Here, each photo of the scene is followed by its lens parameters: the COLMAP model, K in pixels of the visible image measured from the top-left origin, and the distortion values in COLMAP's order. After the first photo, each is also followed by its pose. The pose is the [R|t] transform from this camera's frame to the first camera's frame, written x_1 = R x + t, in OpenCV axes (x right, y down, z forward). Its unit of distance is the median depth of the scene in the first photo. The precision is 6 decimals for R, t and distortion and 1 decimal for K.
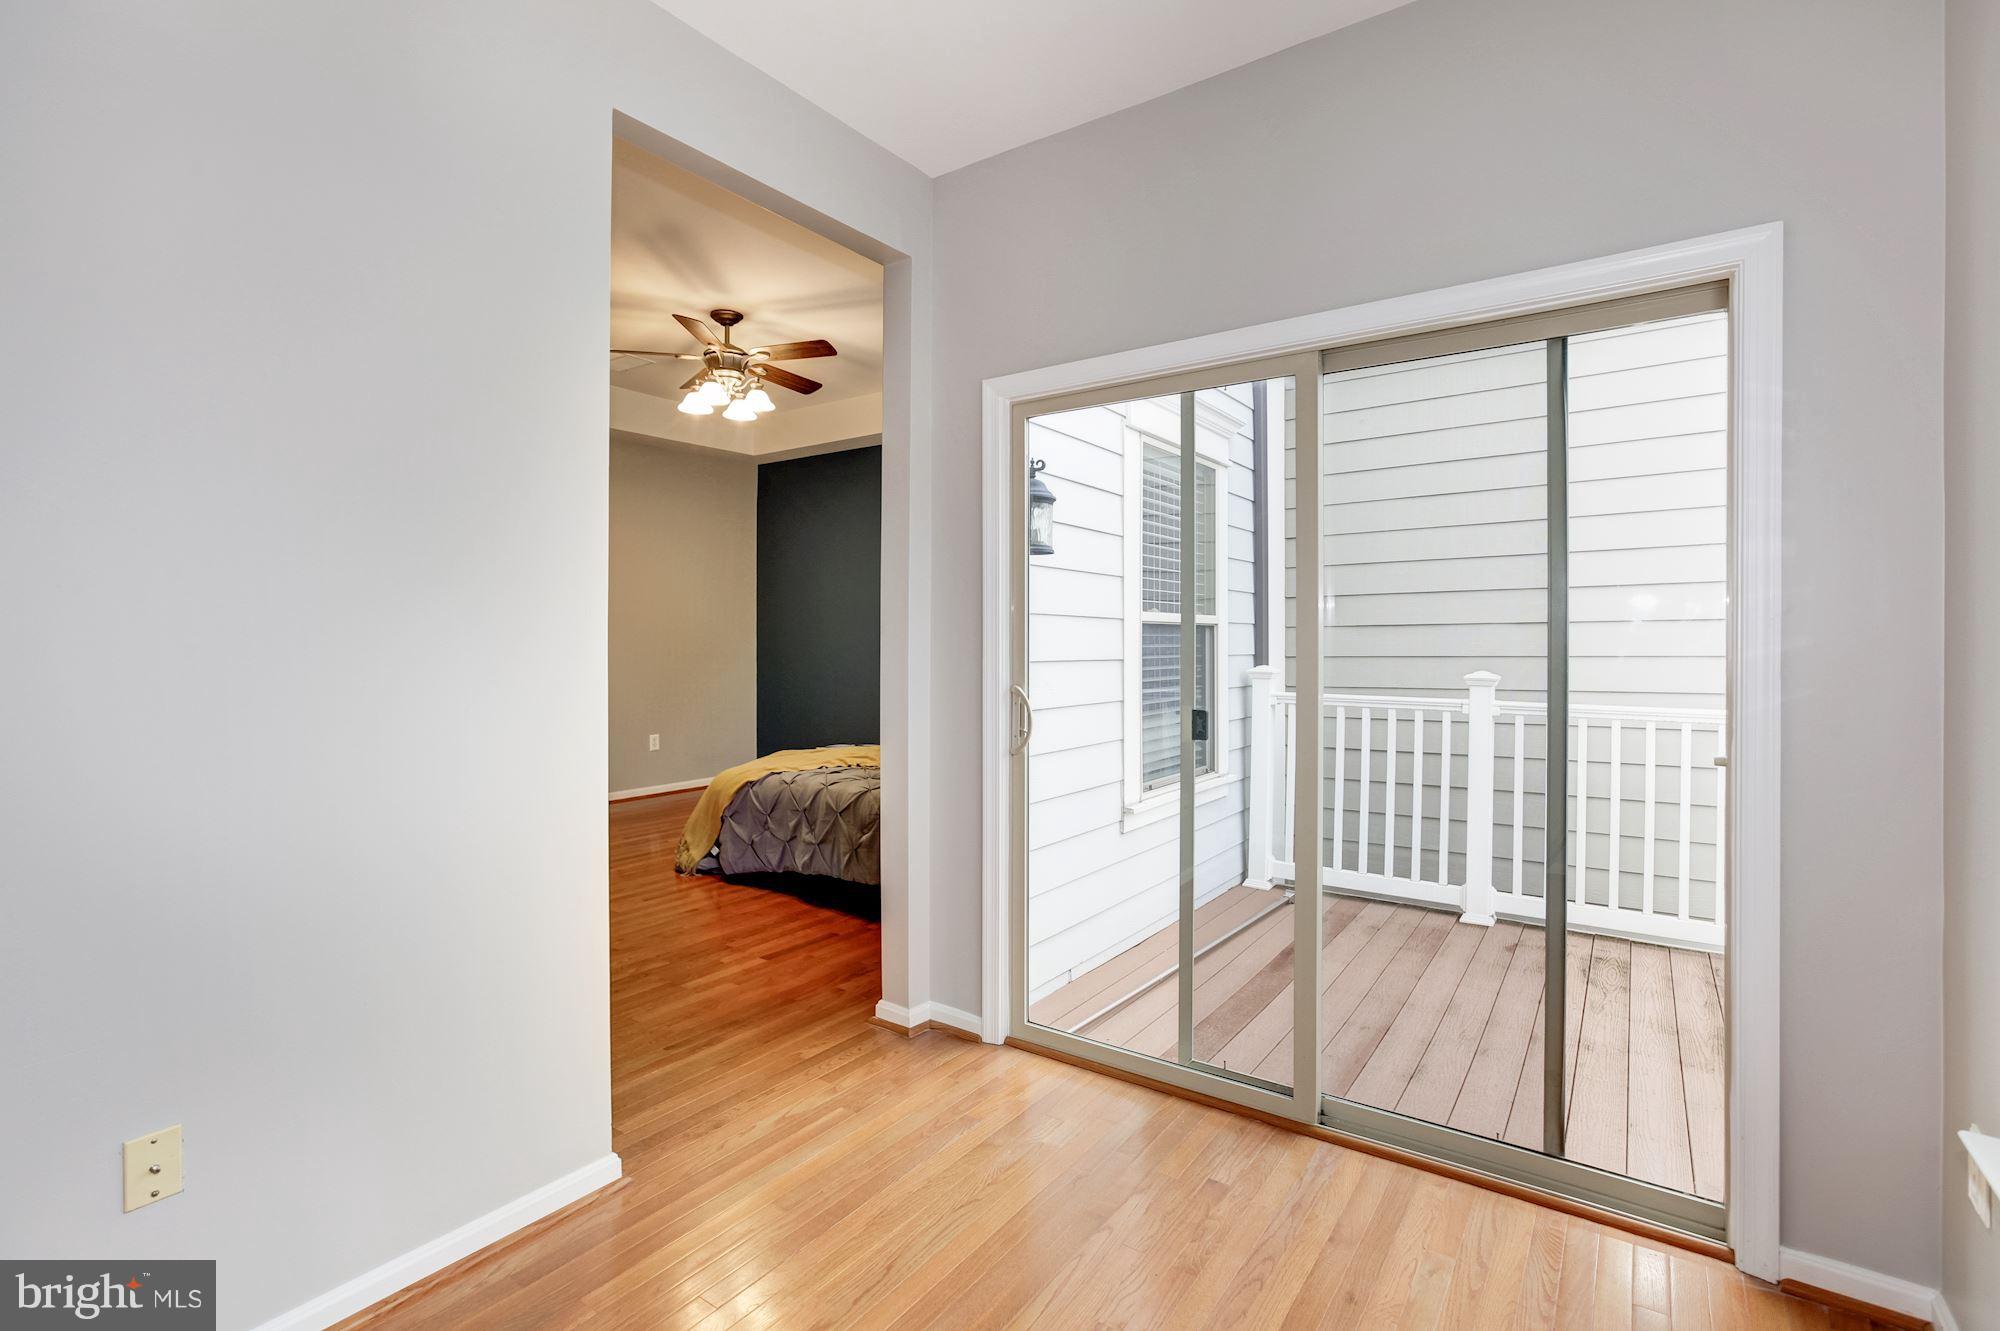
lens RADIAL K [[924.5, 0, 1004.2], [0, 924.5, 646.1], [0, 0, 1]] dist [-0.023525, 0.000067]
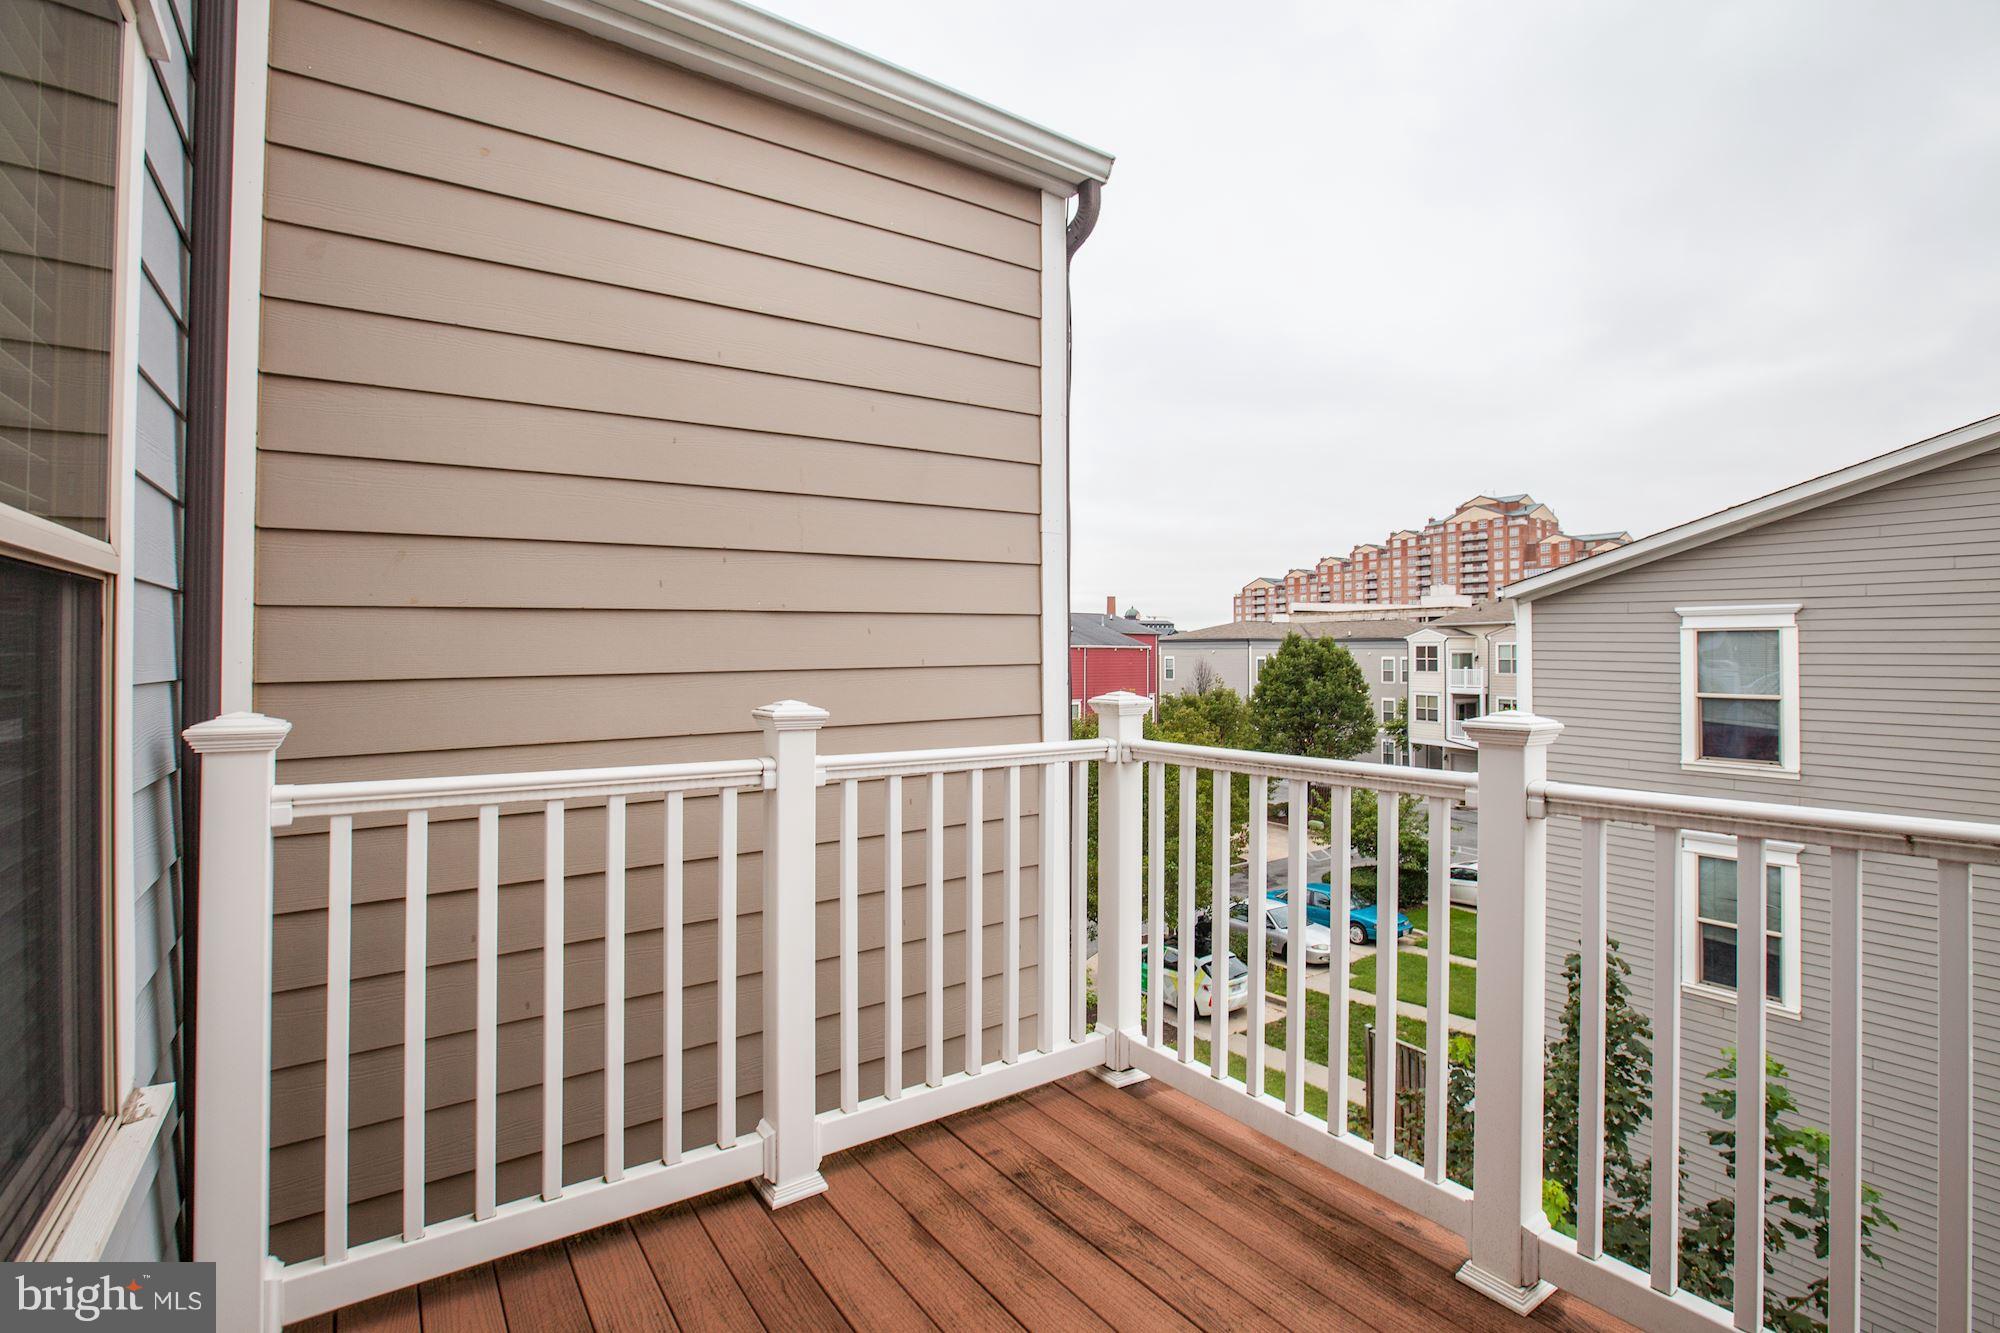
lens RADIAL K [[924.5, 0, 1004.2], [0, 924.5, 647.1], [0, 0, 1]] dist [-0.023525, 0.000067]
pose [[0.351551, 0.007006, 0.936143, 0.079079], [-0.005756, 0.999969, -0.005322, 0.002825], [-0.936151, -0.003517, 0.351580, 0.708742]]
